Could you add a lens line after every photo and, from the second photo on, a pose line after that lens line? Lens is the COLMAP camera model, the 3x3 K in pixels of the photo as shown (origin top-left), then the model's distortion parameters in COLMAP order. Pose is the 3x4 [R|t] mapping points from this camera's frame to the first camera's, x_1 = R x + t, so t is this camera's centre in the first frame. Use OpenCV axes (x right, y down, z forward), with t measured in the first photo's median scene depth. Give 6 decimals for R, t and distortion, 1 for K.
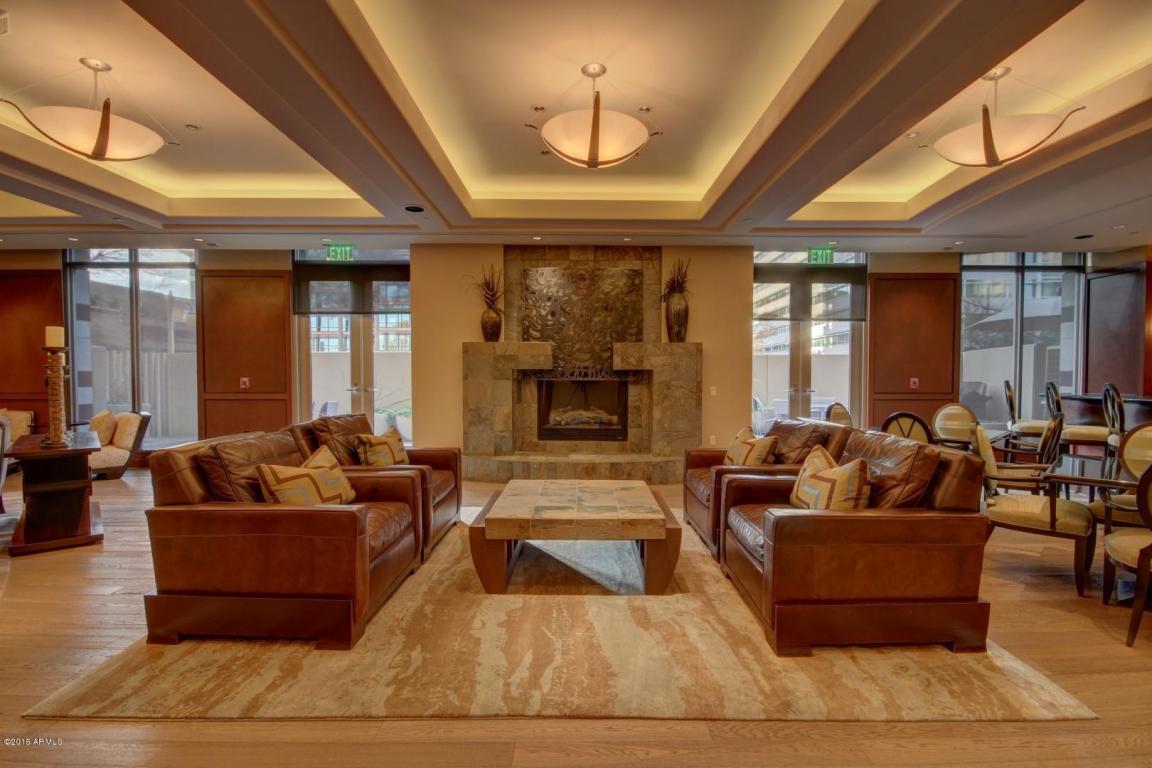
lens RADIAL K [[528.2, 0, 577.9], [0, 528.2, 392.6], [0, 0, 1]] dist [-0.002692, -0.000641]
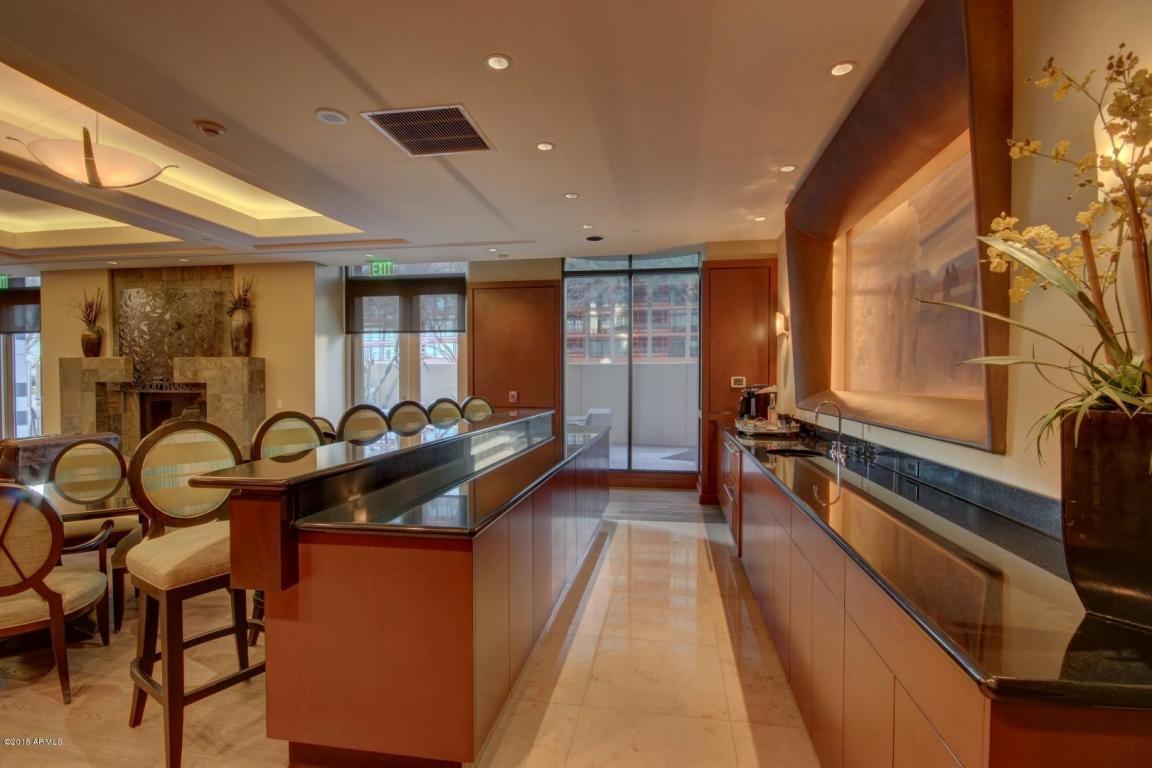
lens RADIAL K [[575.1, 0, 574.1], [0, 575.1, 407.8], [0, 0, 1]] dist [-0.004068, -0.001180]
pose [[0.985406, 0.006211, -0.170110, 1.012238], [-0.007152, 0.999962, -0.004919, 0.007171], [0.170073, 0.006064, 0.985413, -0.006965]]
